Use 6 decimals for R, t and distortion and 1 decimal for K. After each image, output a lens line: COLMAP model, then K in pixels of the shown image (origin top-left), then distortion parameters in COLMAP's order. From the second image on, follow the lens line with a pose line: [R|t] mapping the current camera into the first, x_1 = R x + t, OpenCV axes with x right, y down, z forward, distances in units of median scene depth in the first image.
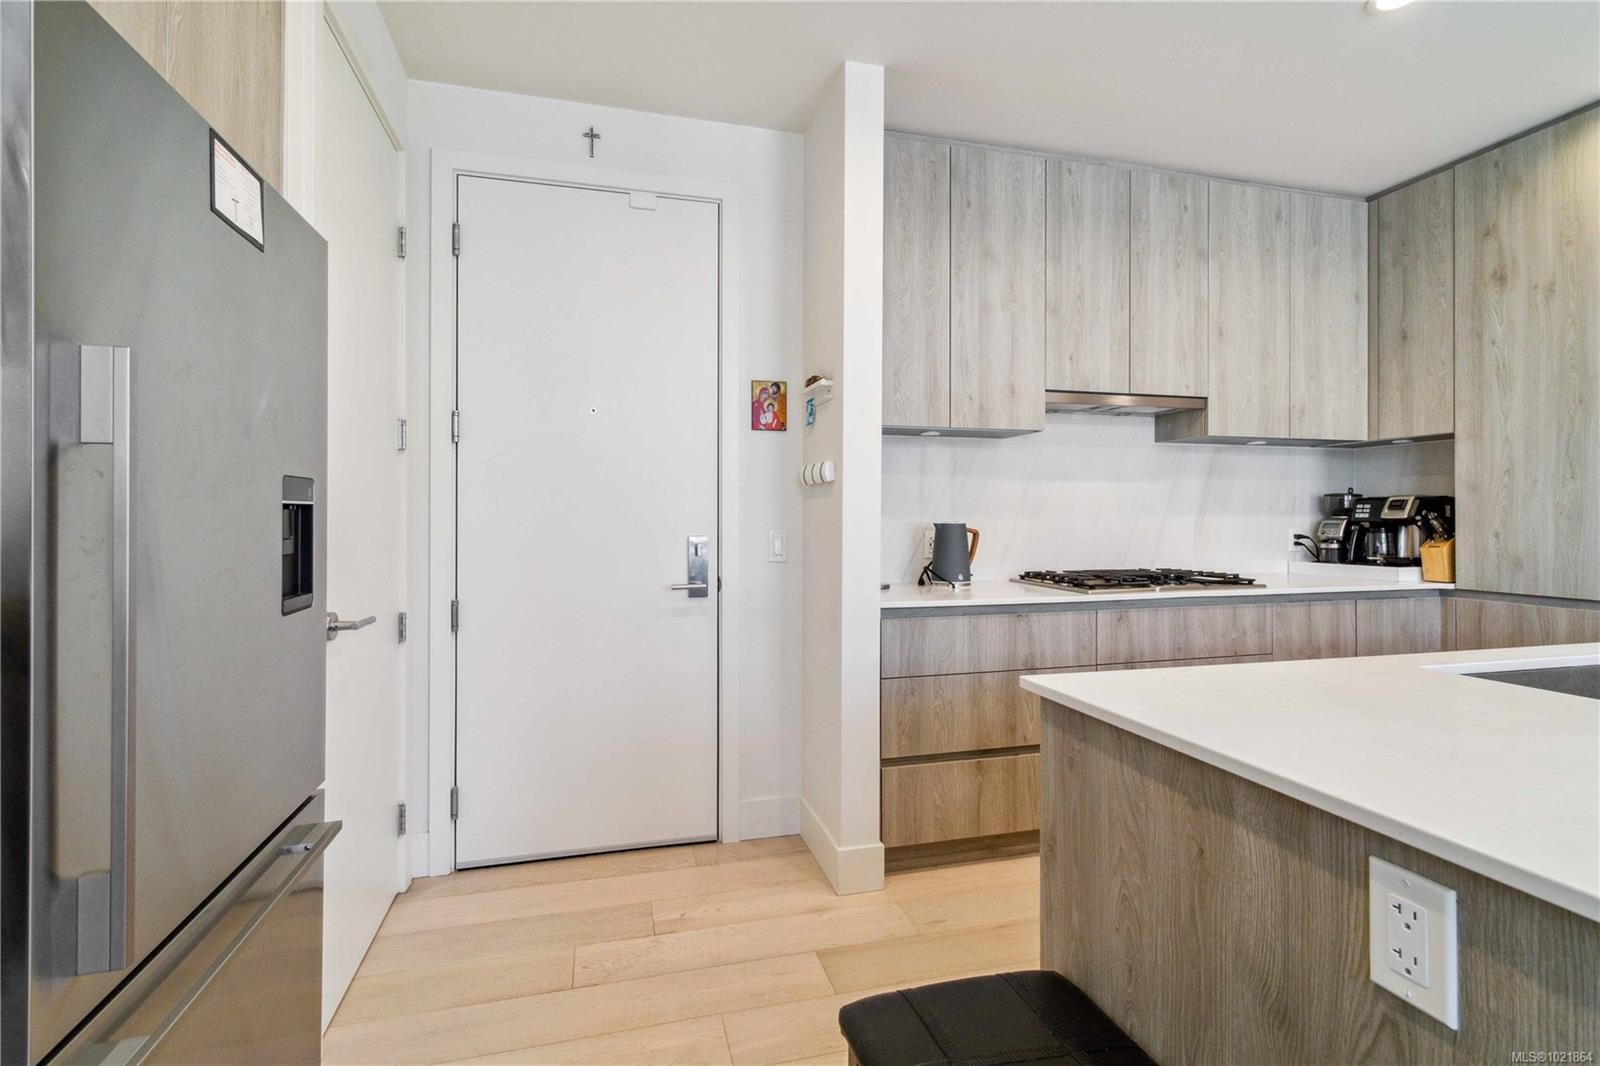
lens RADIAL K [[743.9, 0, 805.2], [0, 743.9, 514.7], [0, 0, 1]] dist [0.001687, 0.001384]
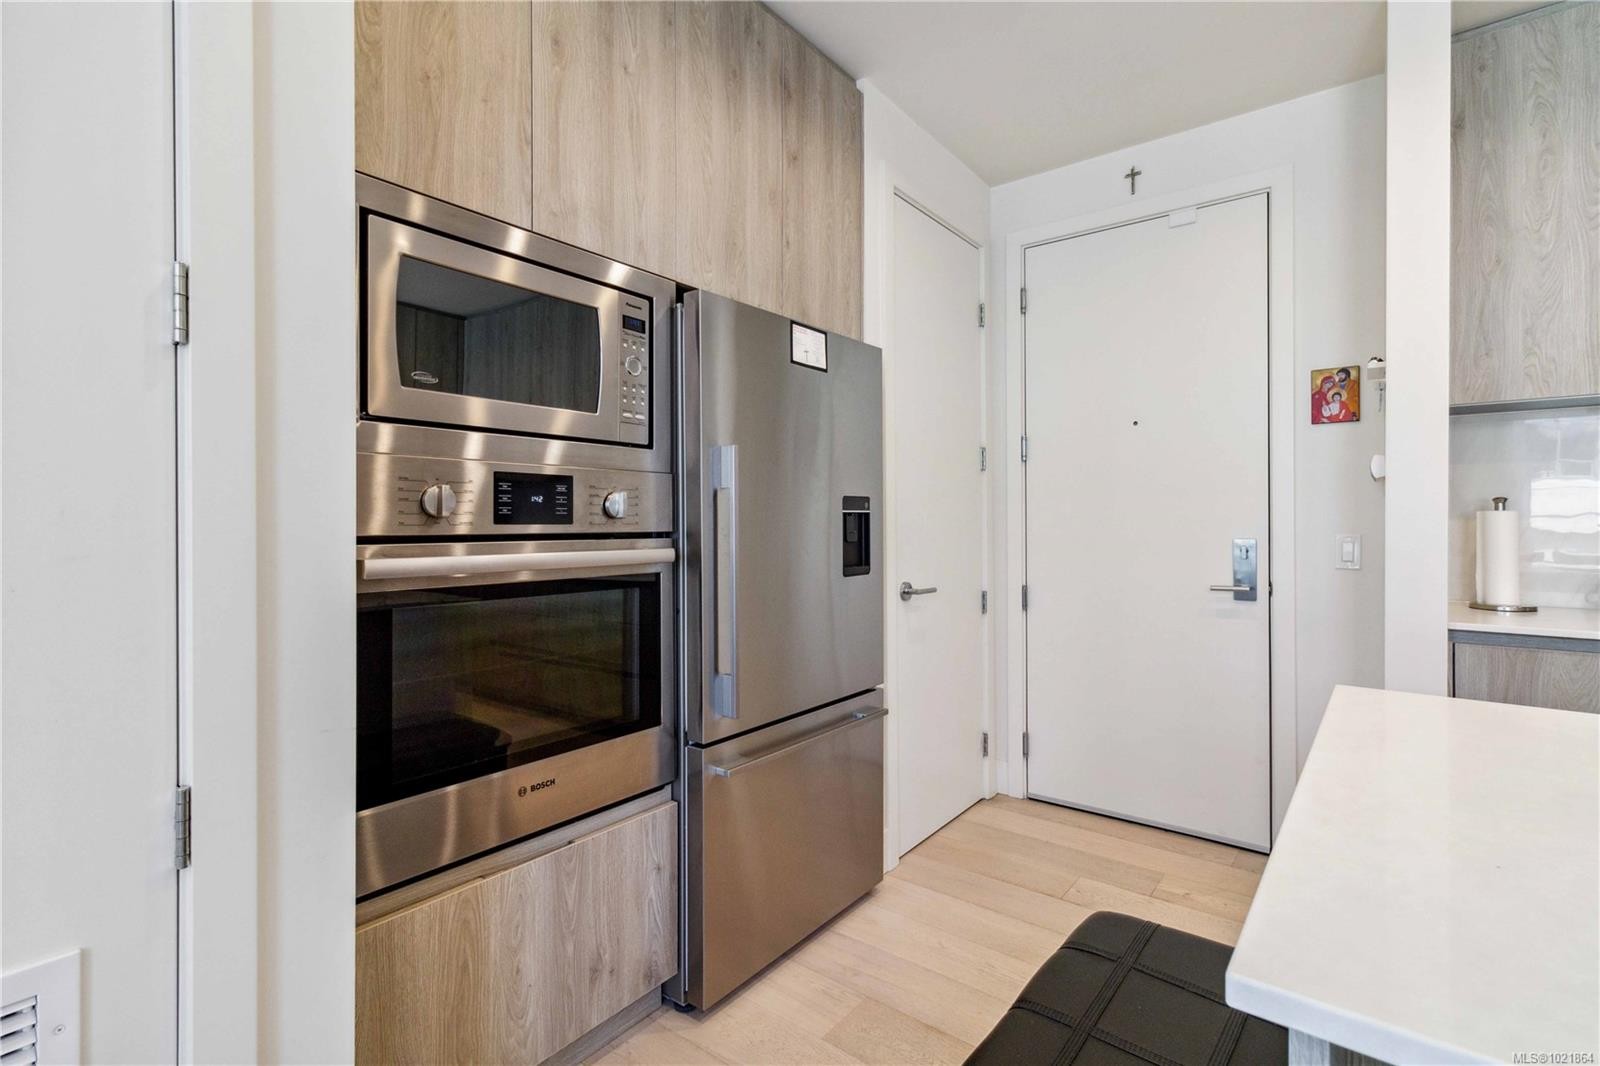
lens RADIAL K [[743.9, 0, 800.0], [0, 743.9, 523.1], [0, 0, 1]] dist [0.001687, 0.001384]
pose [[0.602504, 0.000608, -0.798116, 0.280045], [0.005060, 0.999977, 0.004581, 0.001060], [0.798100, -0.006799, 0.602487, -0.061979]]
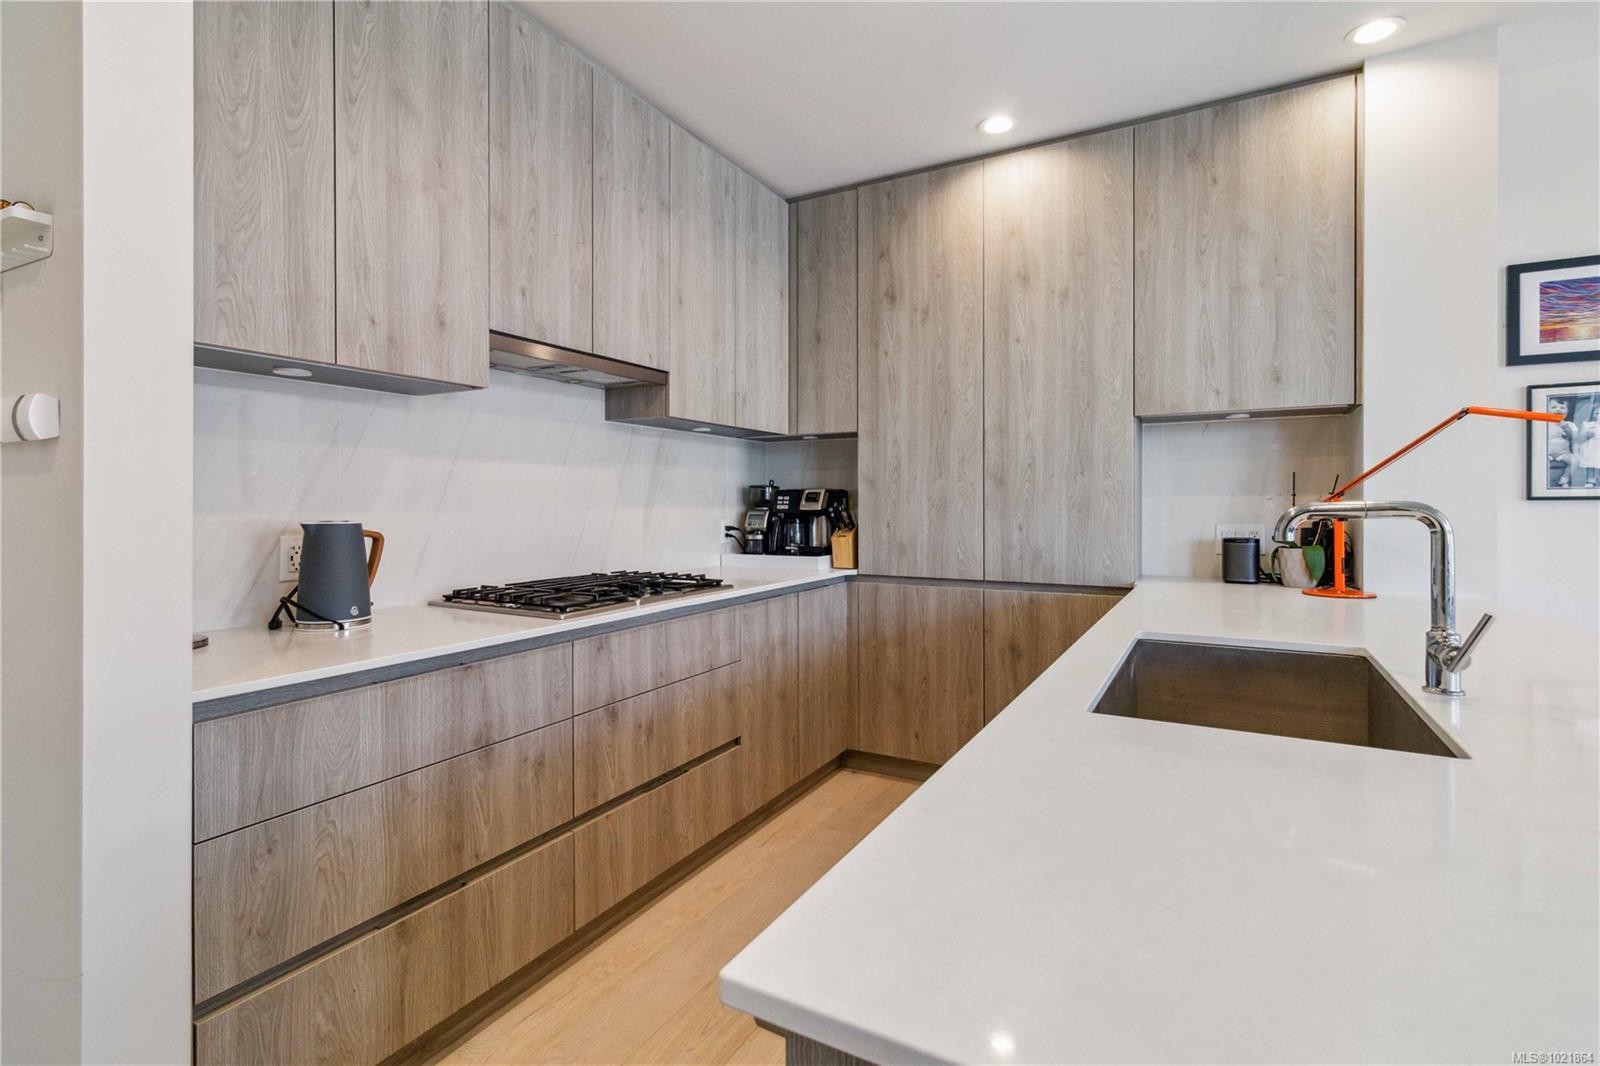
lens RADIAL K [[743.9, 0, 794.8], [0, 743.9, 510.1], [0, 0, 1]] dist [0.001687, 0.001384]
pose [[0.698785, -0.006262, 0.715305, 0.024374], [-0.002269, 0.999937, 0.010971, -0.007386], [-0.715329, -0.009289, 0.698727, 0.320087]]
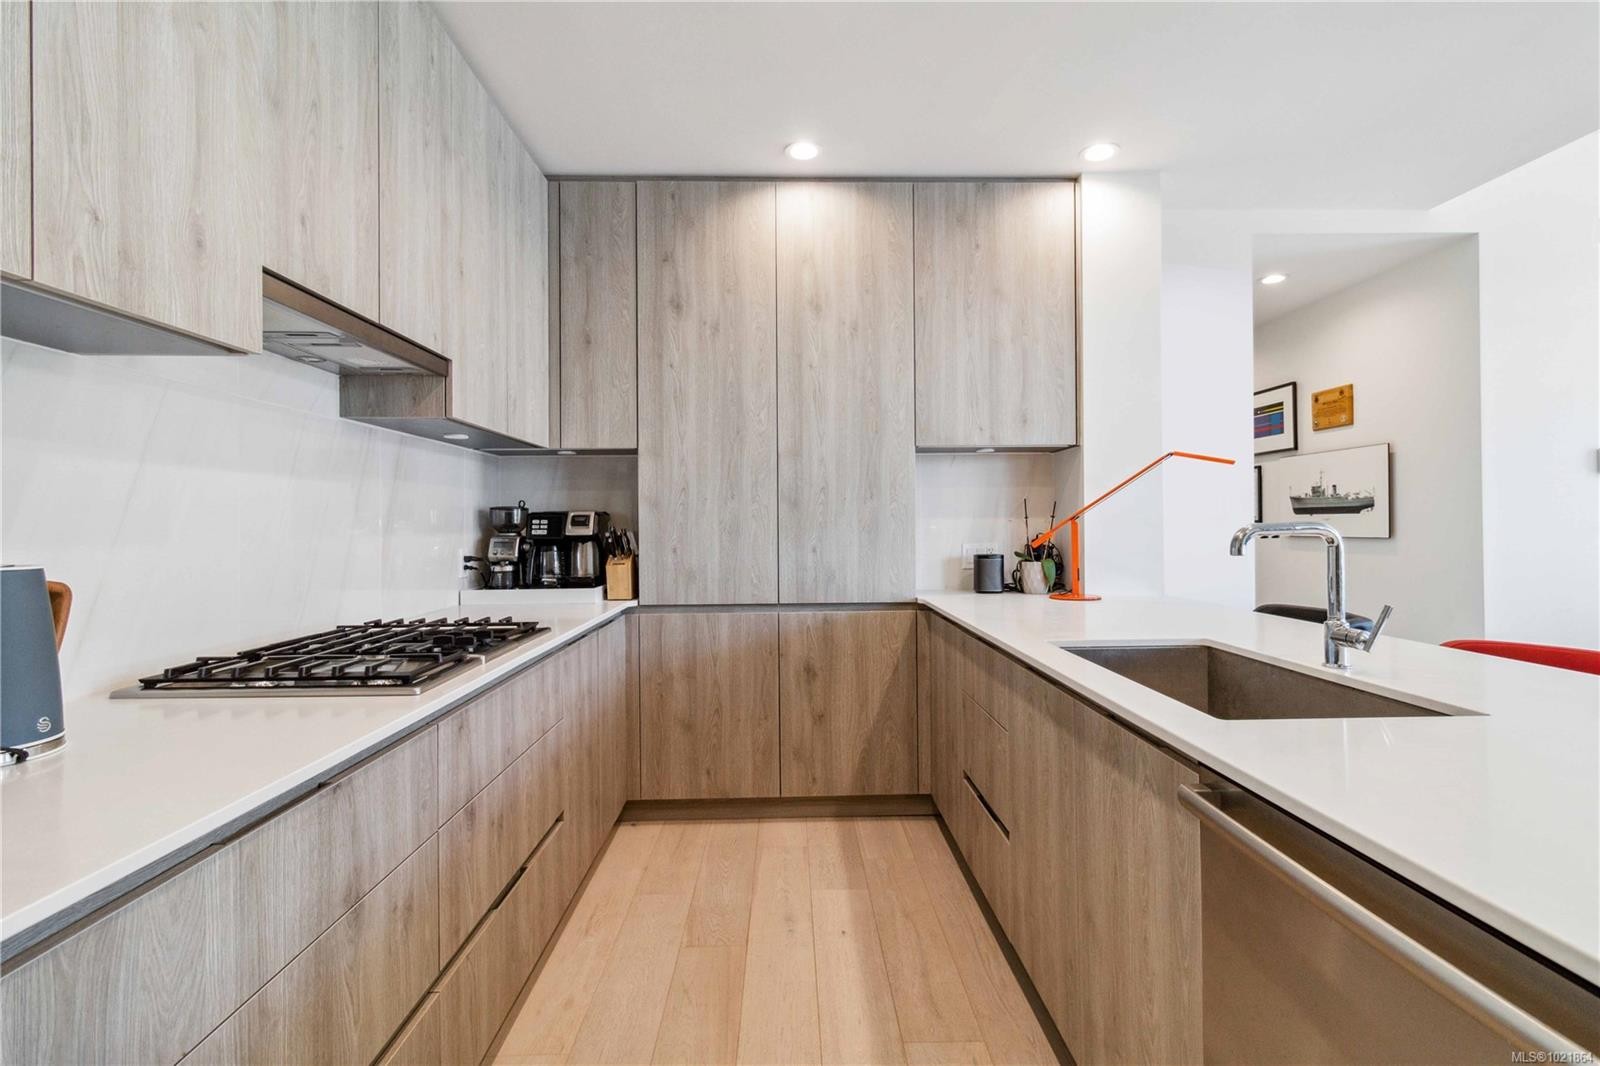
lens RADIAL K [[743.9, 0, 796.8], [0, 743.9, 524.0], [0, 0, 1]] dist [0.001687, 0.001384]
pose [[0.234798, 0.000231, 0.972044, -0.047528], [0.003809, 0.999992, -0.001158, -0.007765], [-0.972037, 0.003975, 0.234796, 0.598323]]
